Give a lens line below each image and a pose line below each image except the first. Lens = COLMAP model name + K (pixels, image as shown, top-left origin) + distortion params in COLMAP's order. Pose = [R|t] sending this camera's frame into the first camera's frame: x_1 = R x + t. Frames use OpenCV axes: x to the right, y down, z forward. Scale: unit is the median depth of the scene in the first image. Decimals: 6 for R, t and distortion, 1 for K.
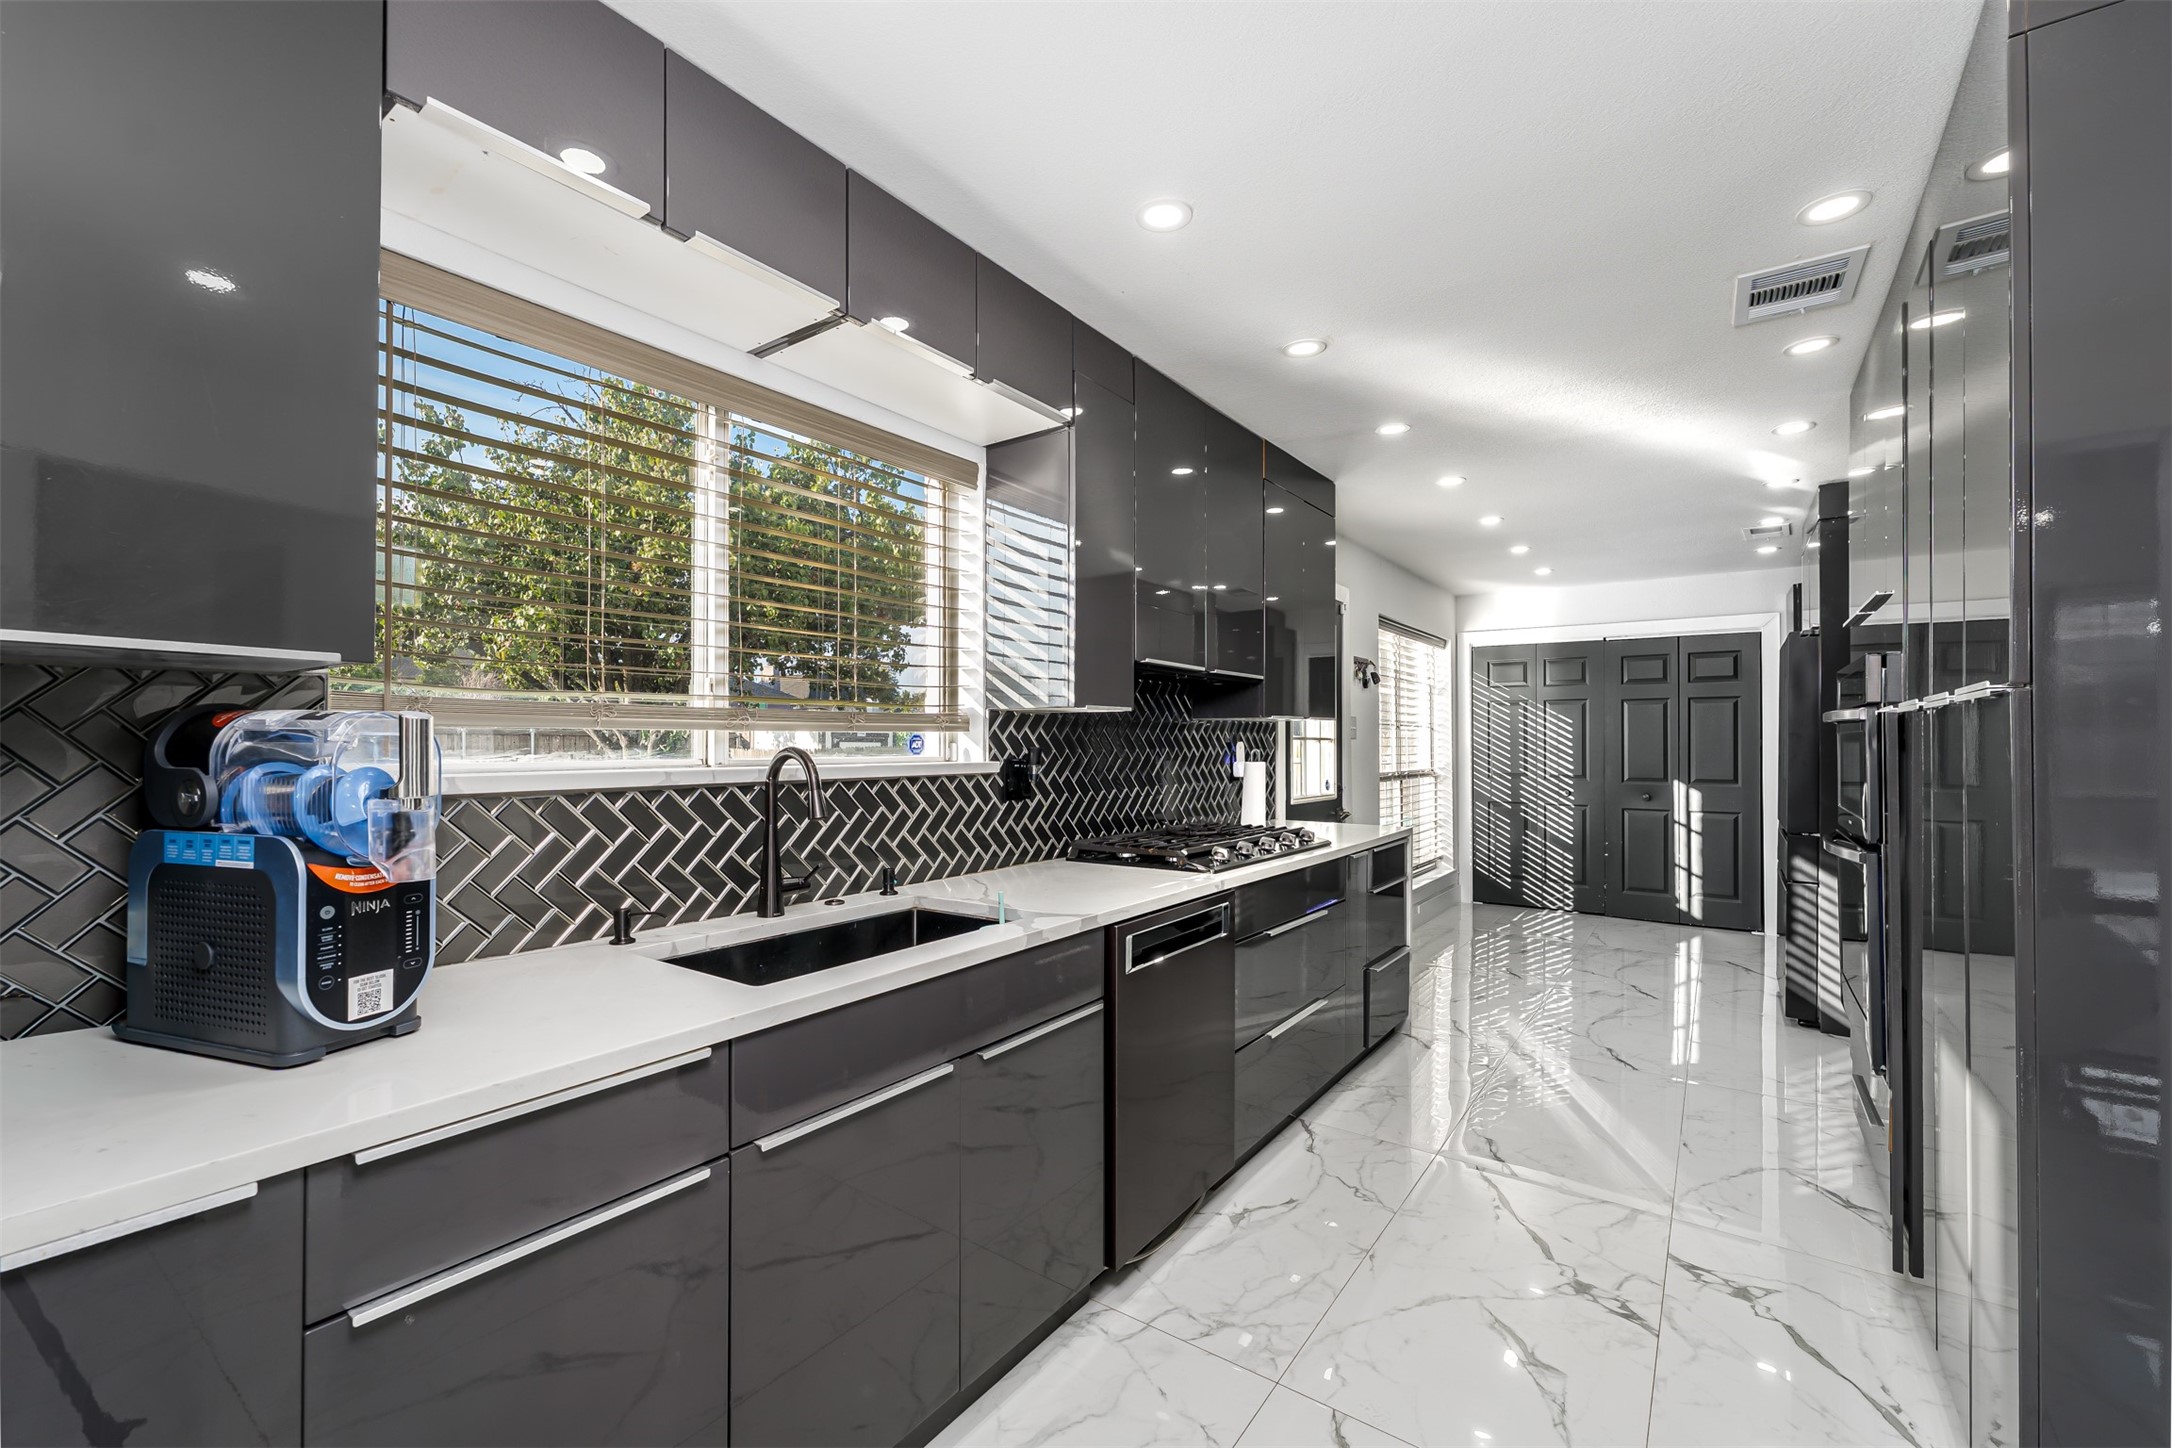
lens RADIAL K [[887.5, 0, 1080.6], [0, 887.5, 723.4], [0, 0, 1]] dist [0.003160, 0.000141]
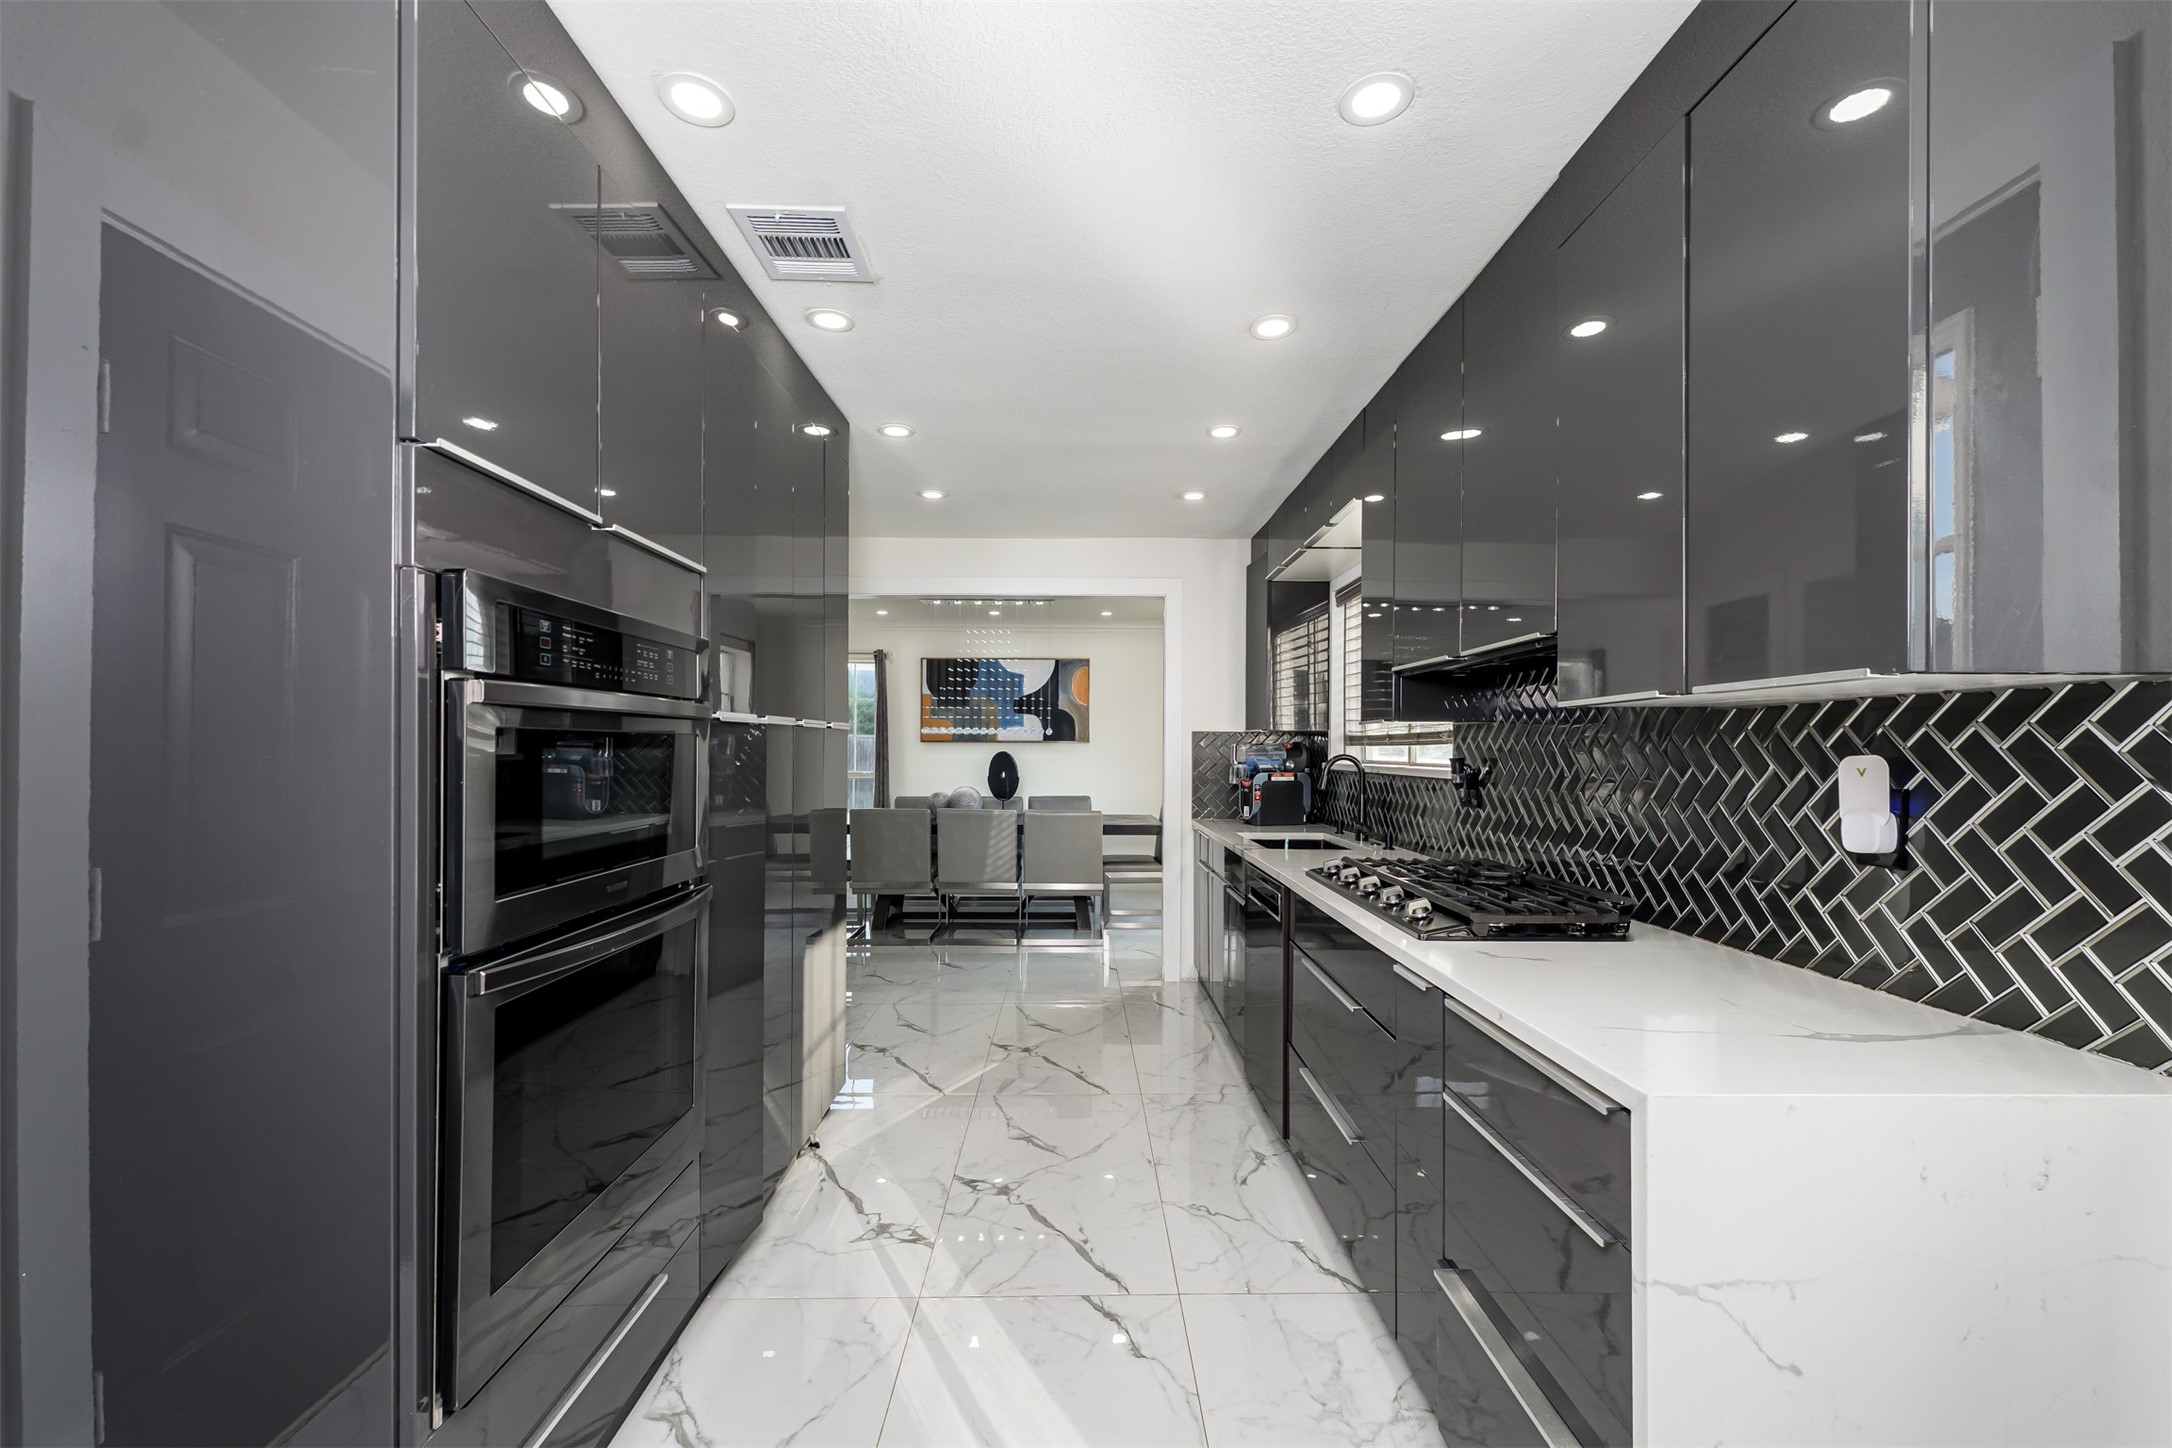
lens RADIAL K [[887.5, 0, 1086.5], [0, 887.5, 724.3], [0, 0, 1]] dist [0.003160, 0.000141]
pose [[-0.799567, -0.007084, -0.600535, 1.179876], [-0.002904, 0.999964, -0.007929, -0.002878], [0.600570, -0.004596, -0.799559, 1.997212]]
